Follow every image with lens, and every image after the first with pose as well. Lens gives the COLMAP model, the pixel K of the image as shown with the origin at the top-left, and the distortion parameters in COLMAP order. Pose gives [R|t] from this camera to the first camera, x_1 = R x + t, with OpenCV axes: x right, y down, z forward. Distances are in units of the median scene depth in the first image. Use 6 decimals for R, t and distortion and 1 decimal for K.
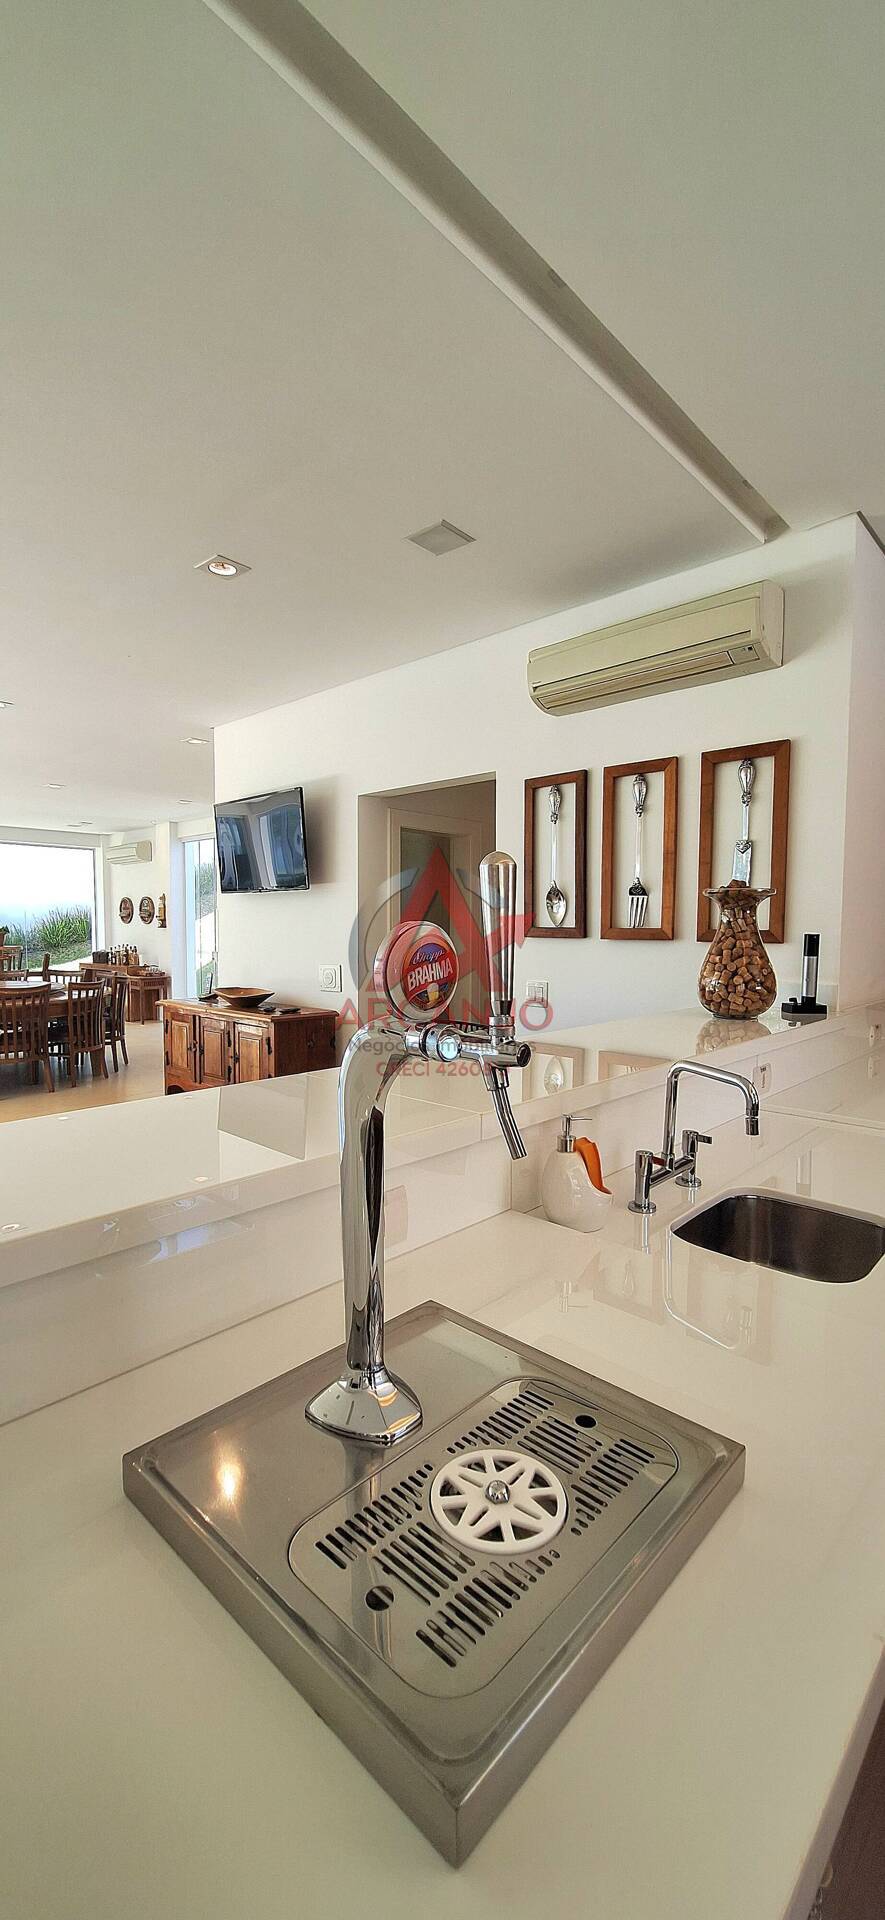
lens RADIAL K [[767.3, 0, 433.5], [0, 767.3, 970.8], [0, 0, 1]] dist [-0.012227, 0.004978]
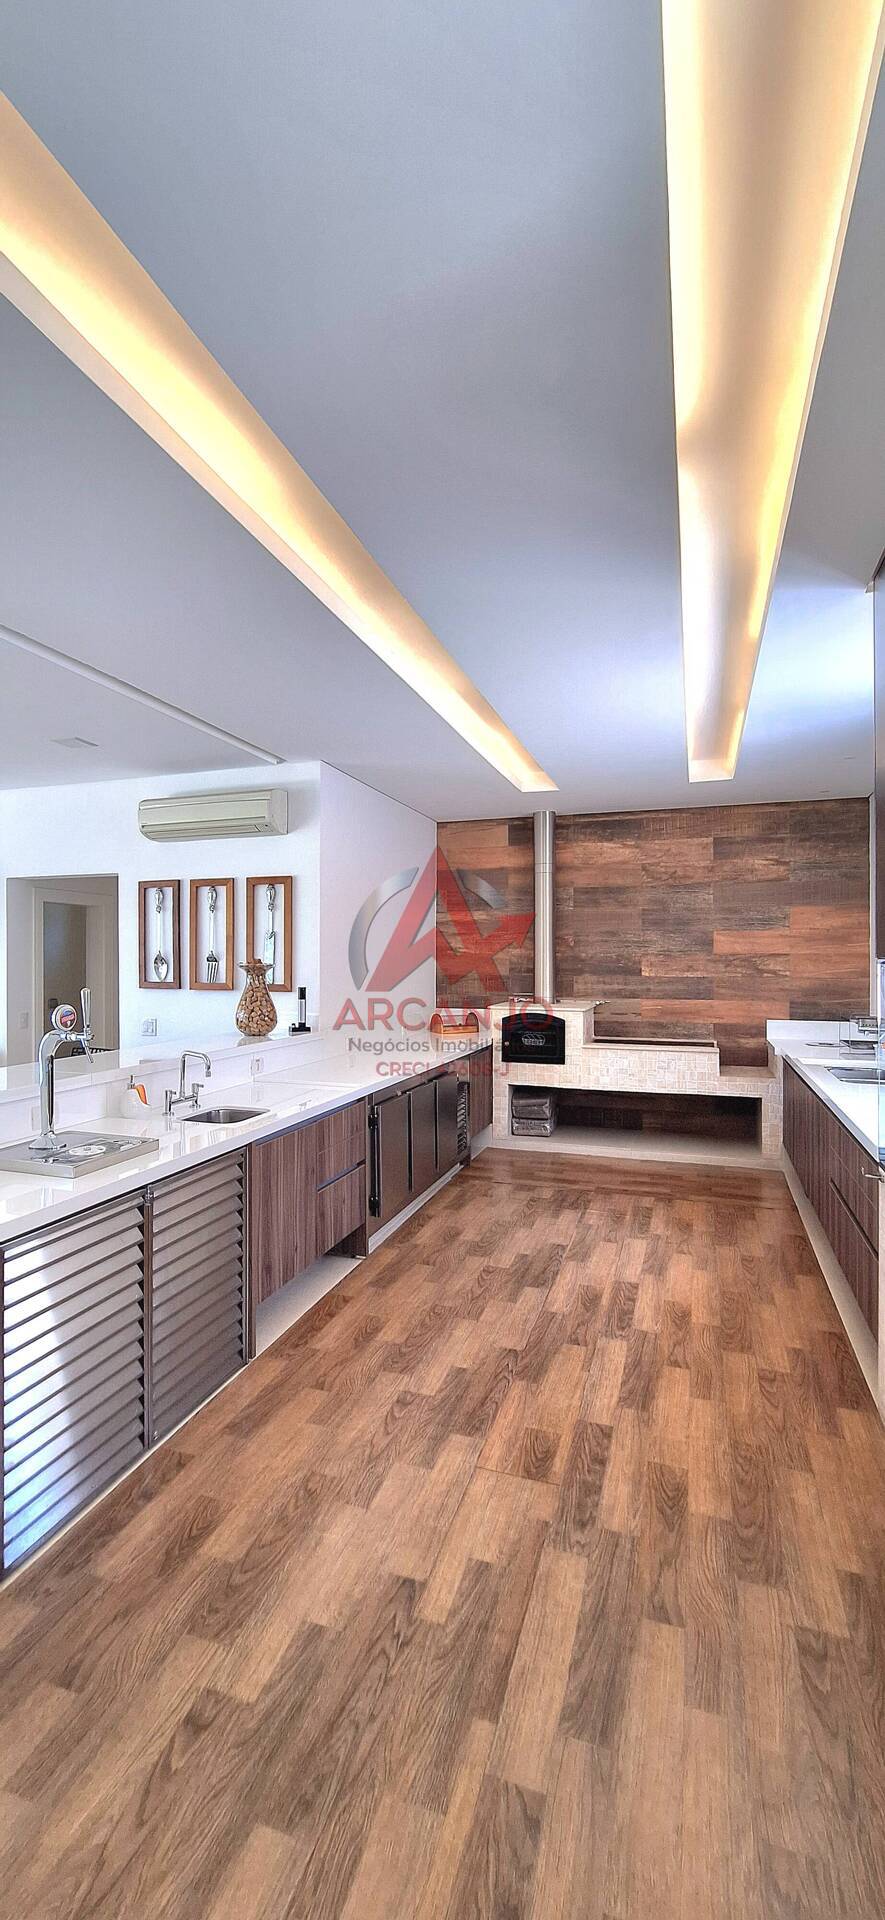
lens RADIAL K [[795.3, 0, 433.9], [0, 795.3, 961.2], [0, 0, 1]] dist [-0.012455, 0.000023]
pose [[0.910106, -0.005179, 0.414343, 0.003741], [0.027608, 0.998458, -0.048162, -0.008855], [-0.413455, 0.055272, 0.908846, -0.695753]]
